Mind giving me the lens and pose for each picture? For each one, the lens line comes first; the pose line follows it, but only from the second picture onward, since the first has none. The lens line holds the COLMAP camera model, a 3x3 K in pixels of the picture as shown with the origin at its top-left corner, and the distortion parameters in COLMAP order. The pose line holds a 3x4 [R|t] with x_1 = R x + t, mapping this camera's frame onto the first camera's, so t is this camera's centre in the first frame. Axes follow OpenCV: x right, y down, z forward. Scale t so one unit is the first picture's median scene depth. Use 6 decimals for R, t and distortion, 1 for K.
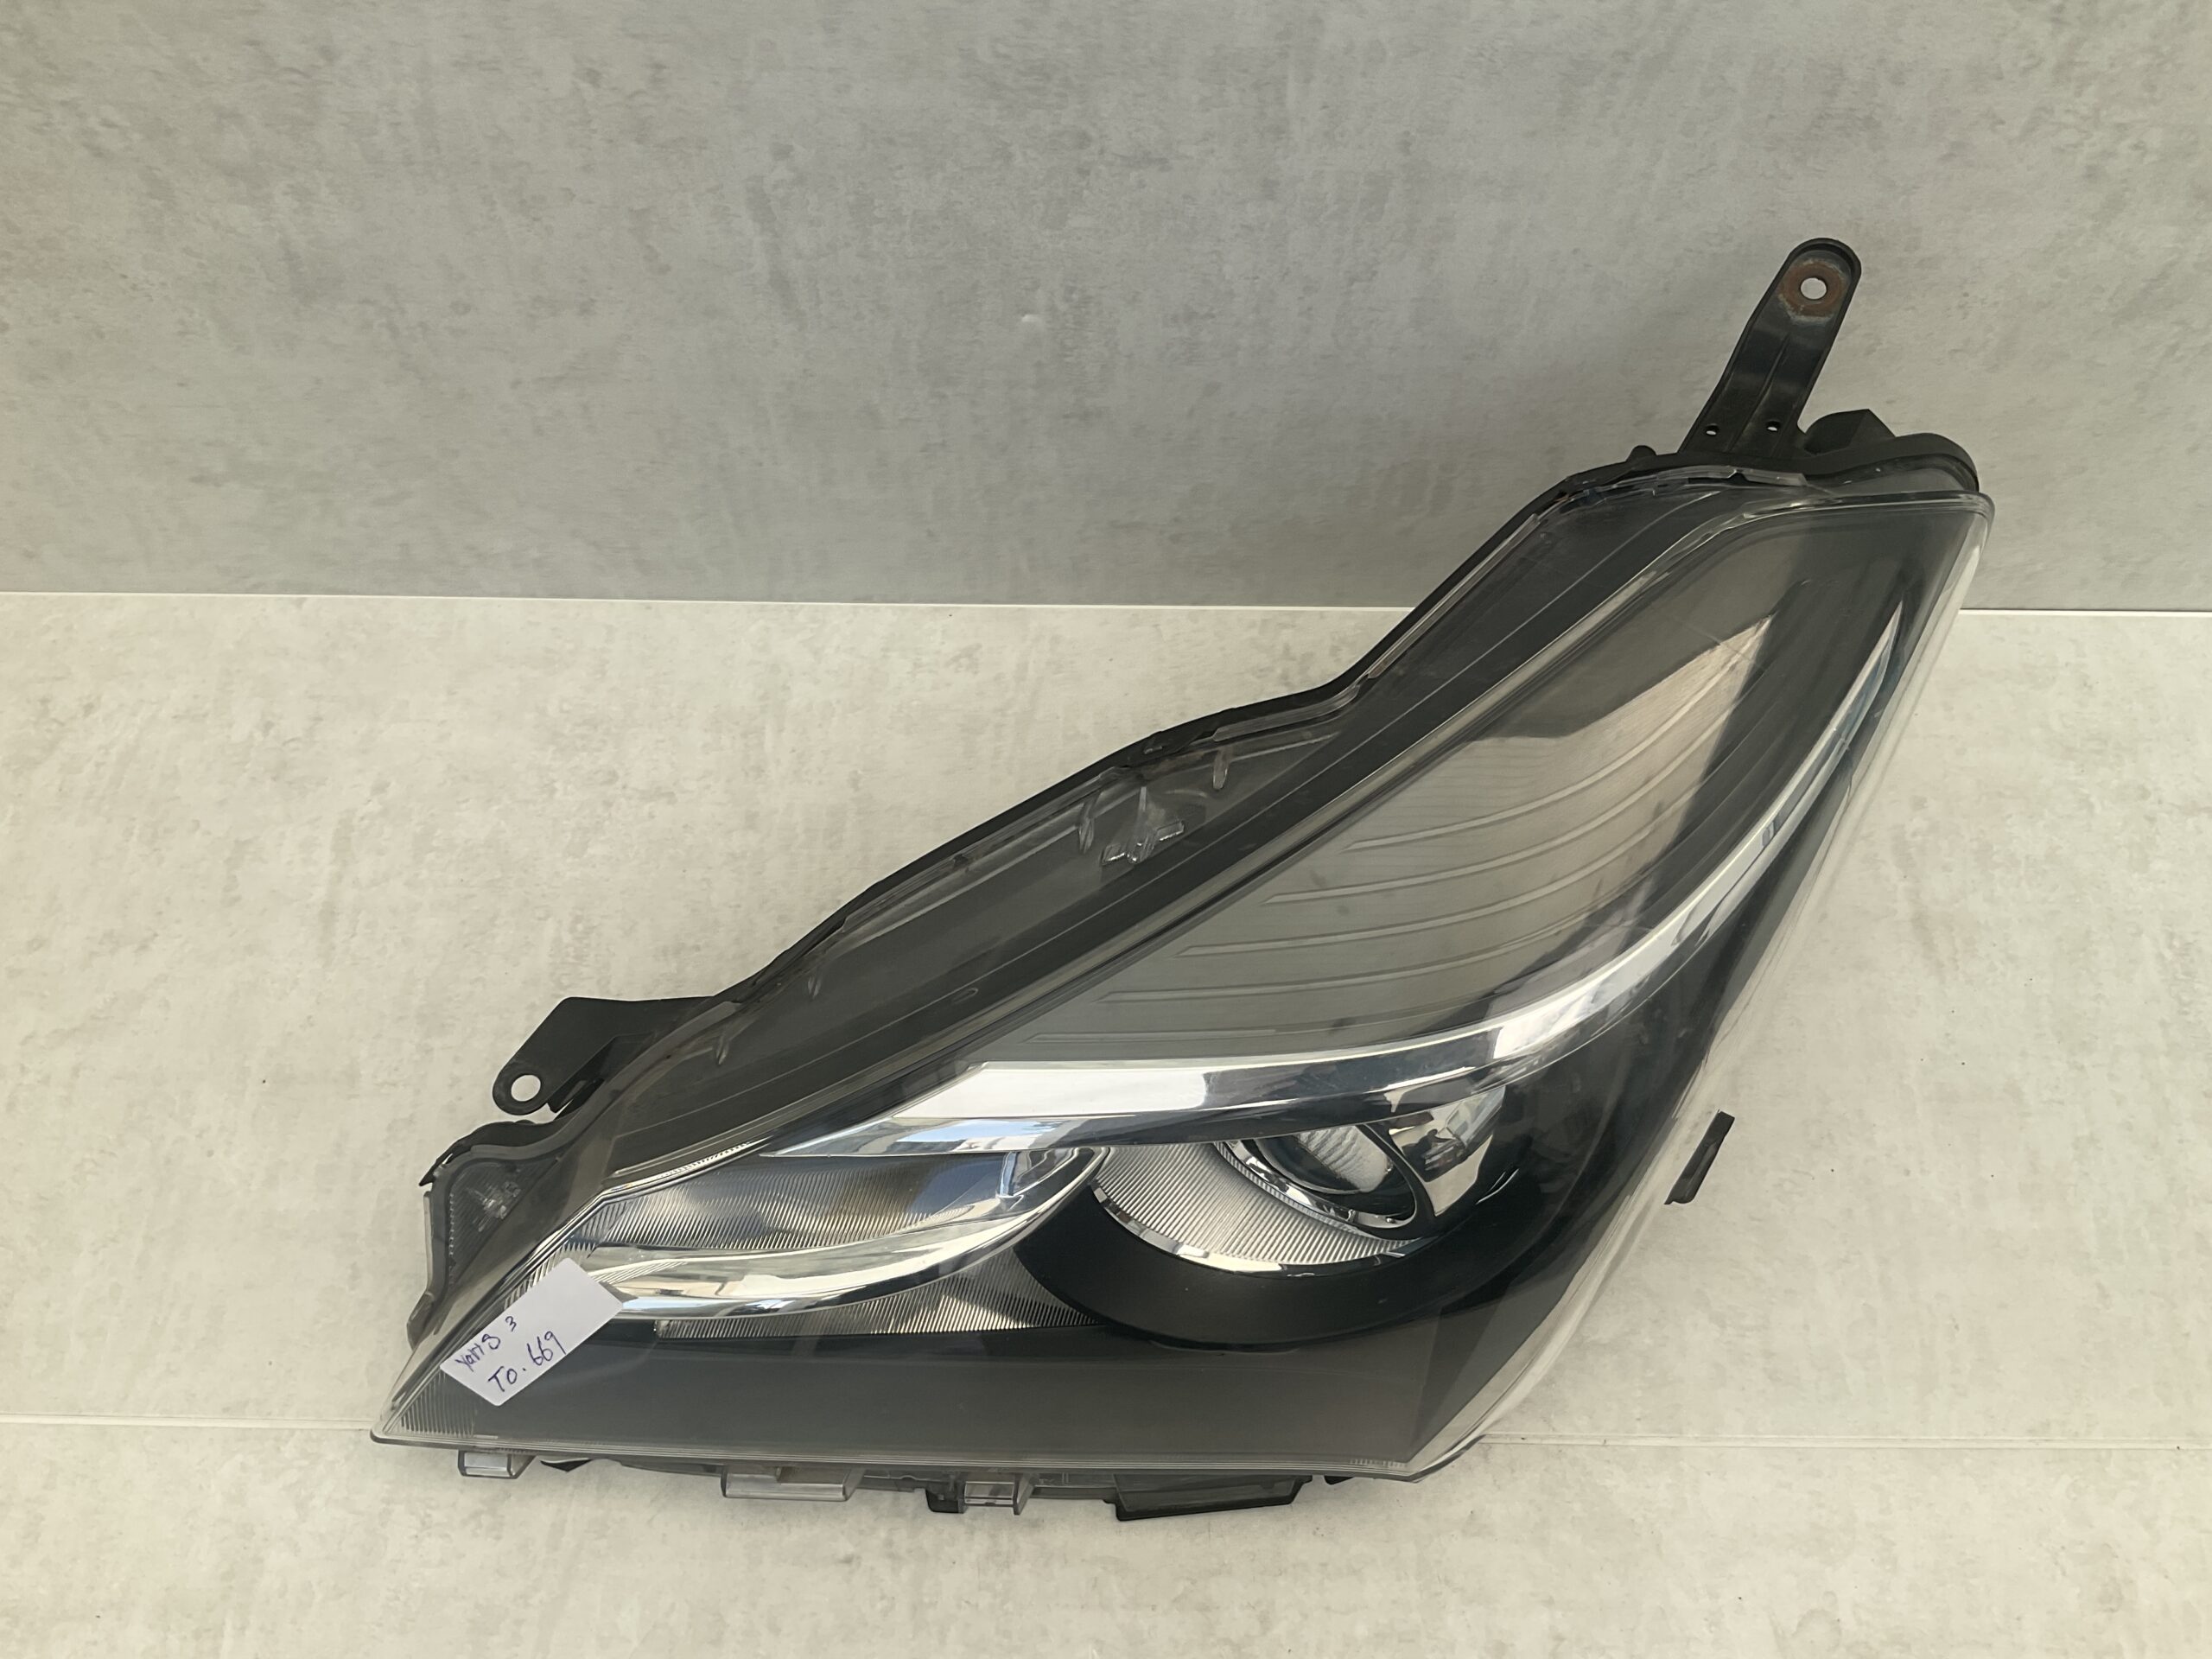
lens RADIAL K [[1848.0, 0, 1106.0], [0, 1848.0, 829.5], [0, 0, 1]] dist [0.022965, -0.068557]
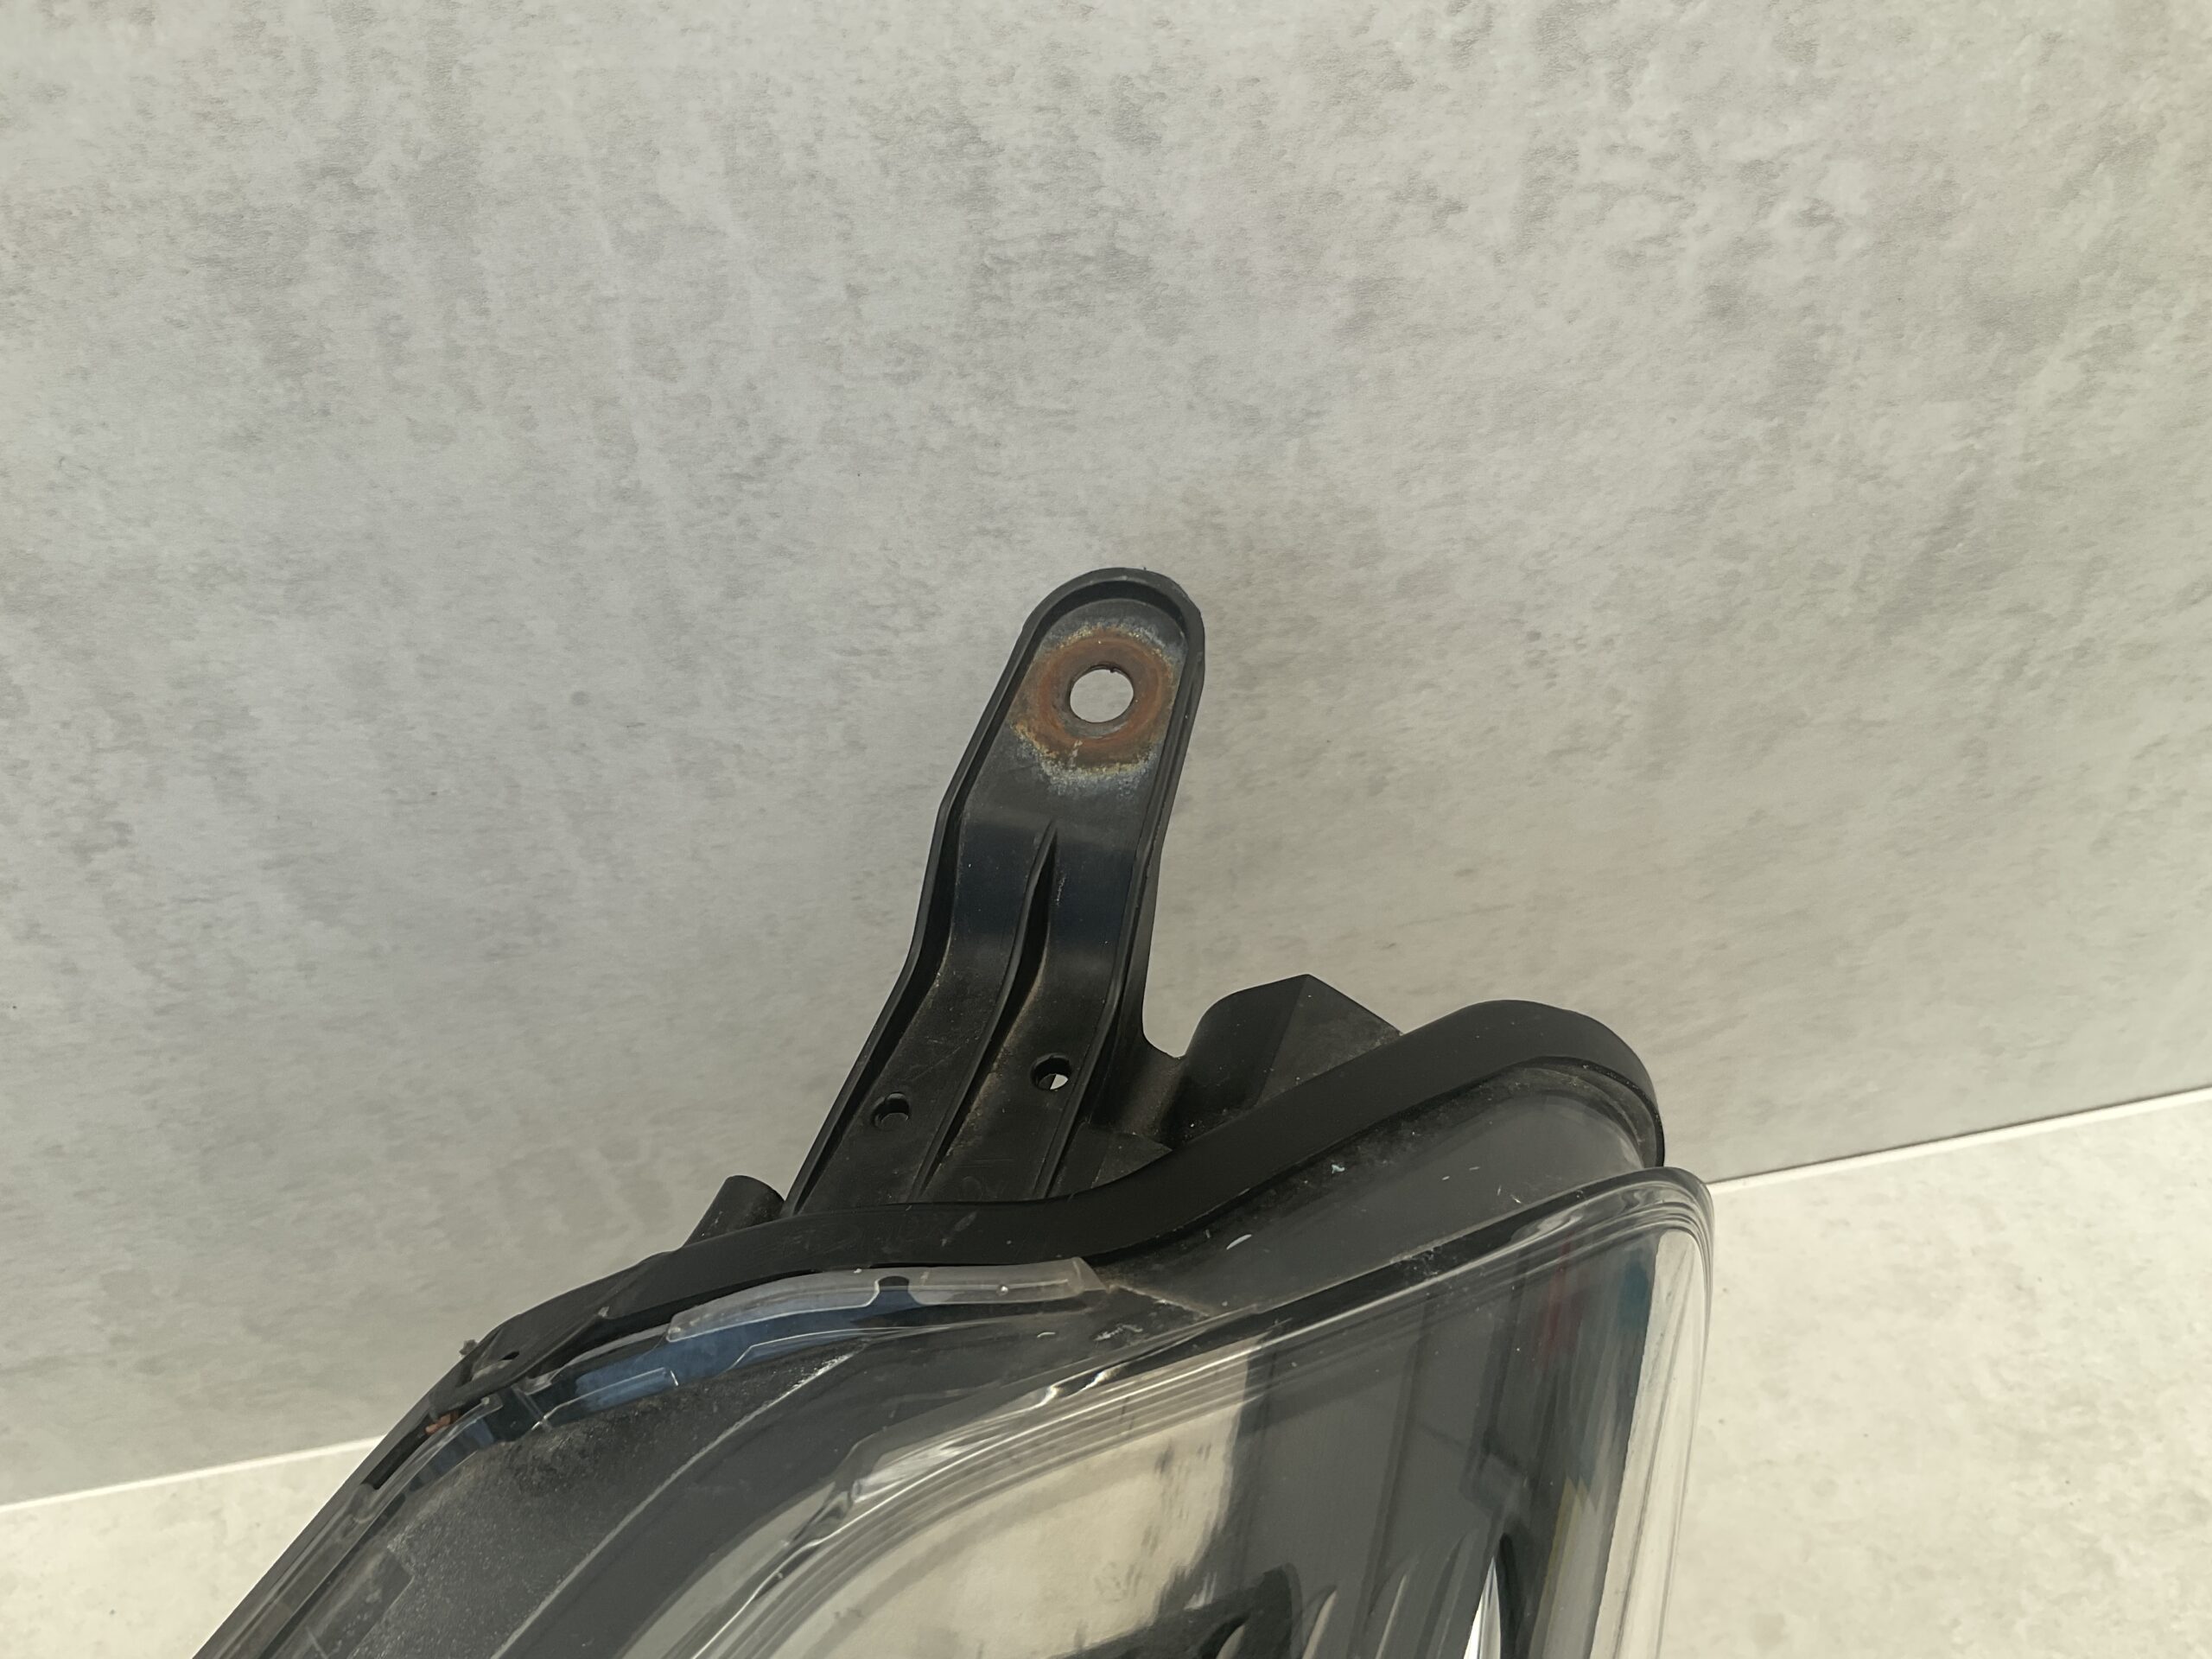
lens RADIAL K [[1917.5, 0, 1105.3], [0, 1917.5, 803.1], [0, 0, 1]] dist [-0.008437, -0.011934]
pose [[0.980968, -0.172065, 0.089973, 0.325612], [0.188545, 0.954835, -0.229656, -0.170857], [-0.046394, 0.242249, 0.969104, 0.591186]]
